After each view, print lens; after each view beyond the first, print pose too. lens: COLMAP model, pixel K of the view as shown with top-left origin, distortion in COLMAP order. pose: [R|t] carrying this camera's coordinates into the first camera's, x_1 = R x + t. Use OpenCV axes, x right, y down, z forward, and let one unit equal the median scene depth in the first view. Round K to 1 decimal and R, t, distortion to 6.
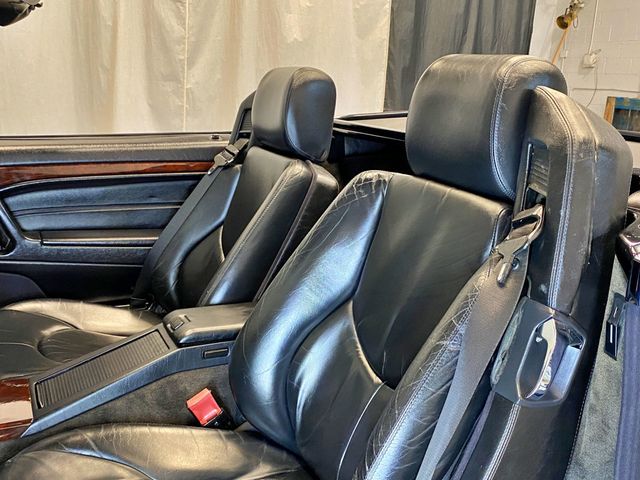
lens RADIAL K [[647.7, 0, 320.0], [0, 647.7, 240.0], [0, 0, 1]] dist [0.122907, -0.357176]
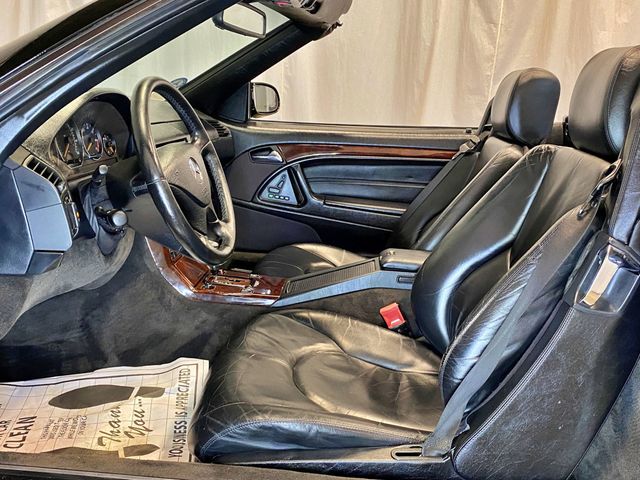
lens RADIAL K [[647.7, 0, 320.0], [0, 647.7, 240.0], [0, 0, 1]] dist [0.122907, -0.357176]
pose [[0.871891, 0.114681, -0.476083, 0.210993], [-0.132478, 0.991178, -0.003859, 0.086101], [0.471440, 0.066435, 0.879392, -0.171667]]
